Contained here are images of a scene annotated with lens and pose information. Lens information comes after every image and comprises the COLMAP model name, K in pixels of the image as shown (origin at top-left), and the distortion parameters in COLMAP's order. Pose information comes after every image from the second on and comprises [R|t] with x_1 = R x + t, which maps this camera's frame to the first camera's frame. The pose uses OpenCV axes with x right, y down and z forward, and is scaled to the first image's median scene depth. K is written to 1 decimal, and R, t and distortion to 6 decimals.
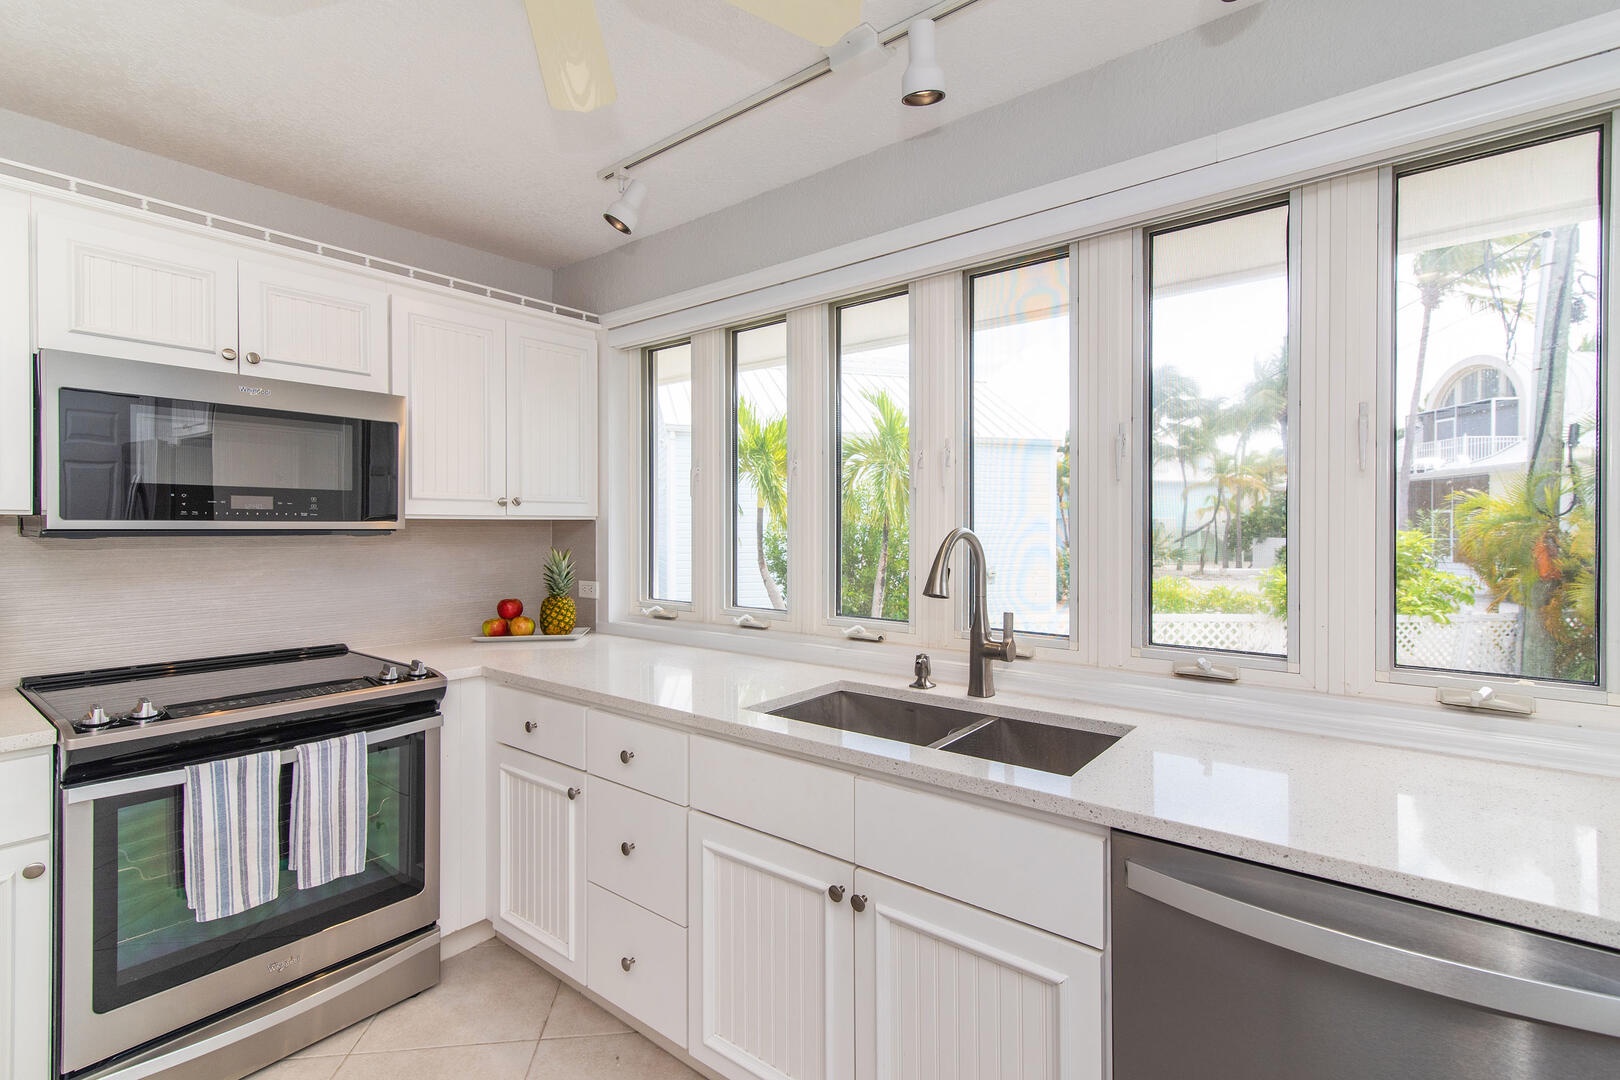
lens RADIAL K [[744.9, 0, 778.8], [0, 744.9, 534.3], [0, 0, 1]] dist [0.000834, 0.000040]
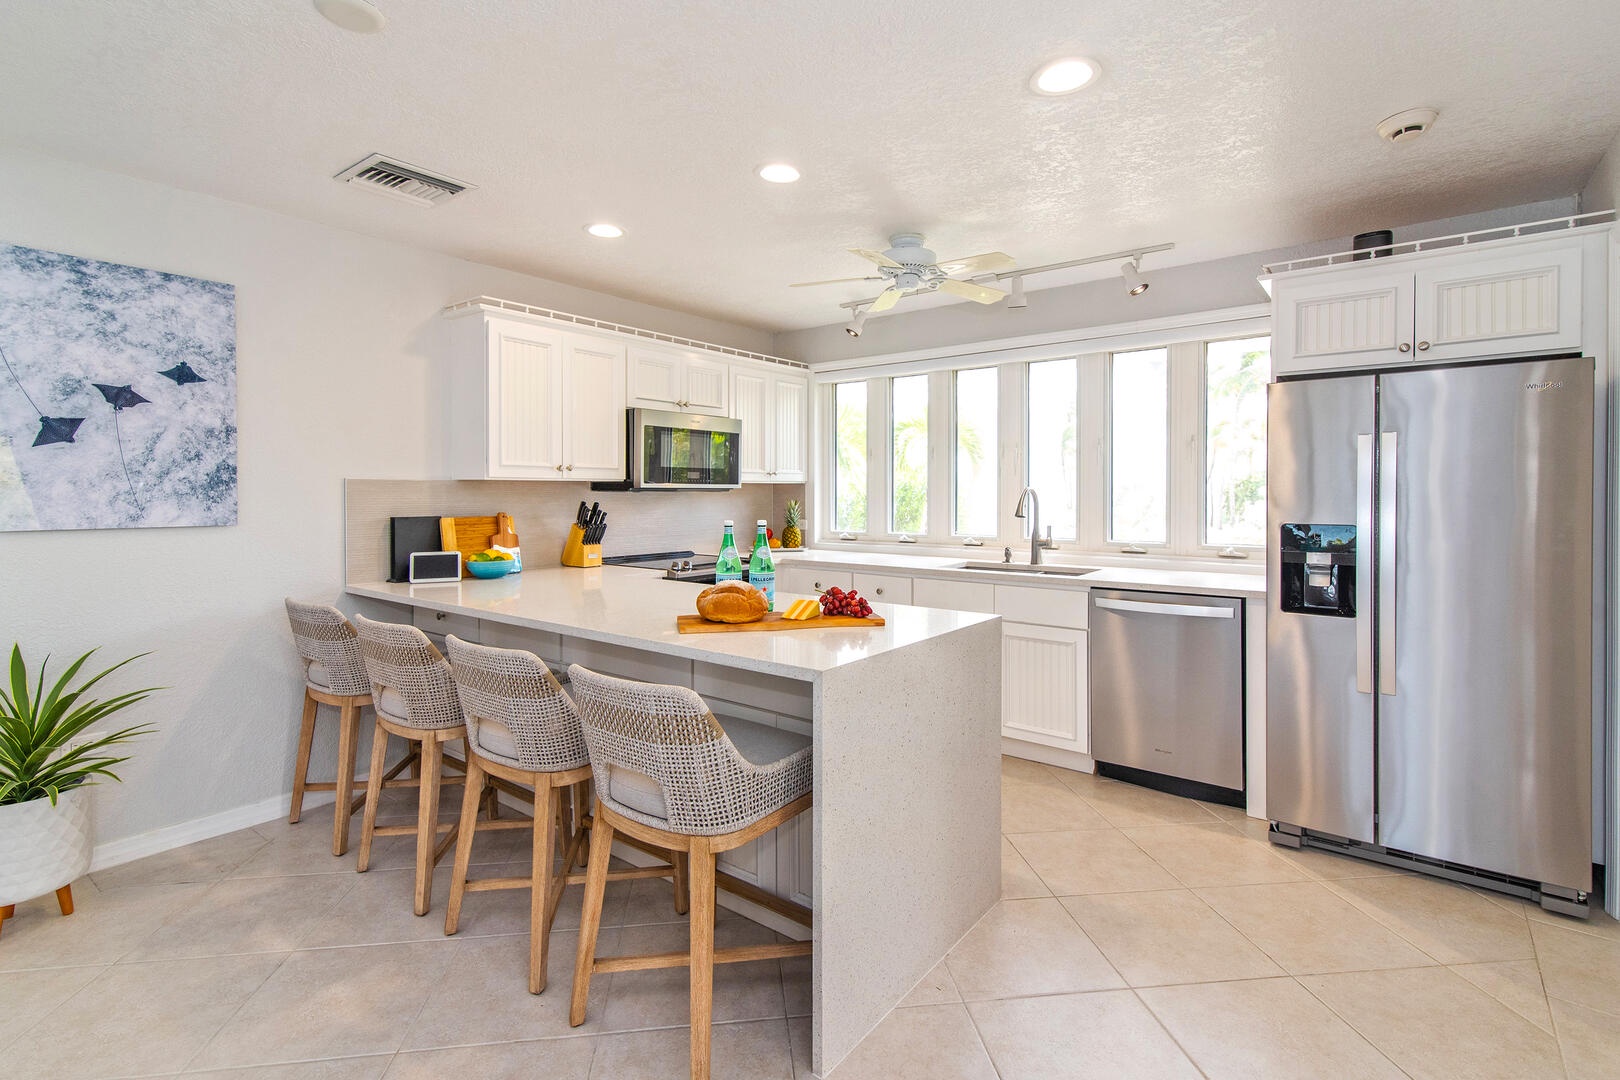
lens RADIAL K [[750.1, 0, 810.0], [0, 750.1, 540.0], [0, 0, 1]] dist [0.017108, 0.000352]
pose [[0.999380, -0.001552, 0.035181, -0.443192], [-0.000371, 0.998509, 0.054590, 0.023673], [-0.035214, -0.054570, 0.997889, -1.108319]]
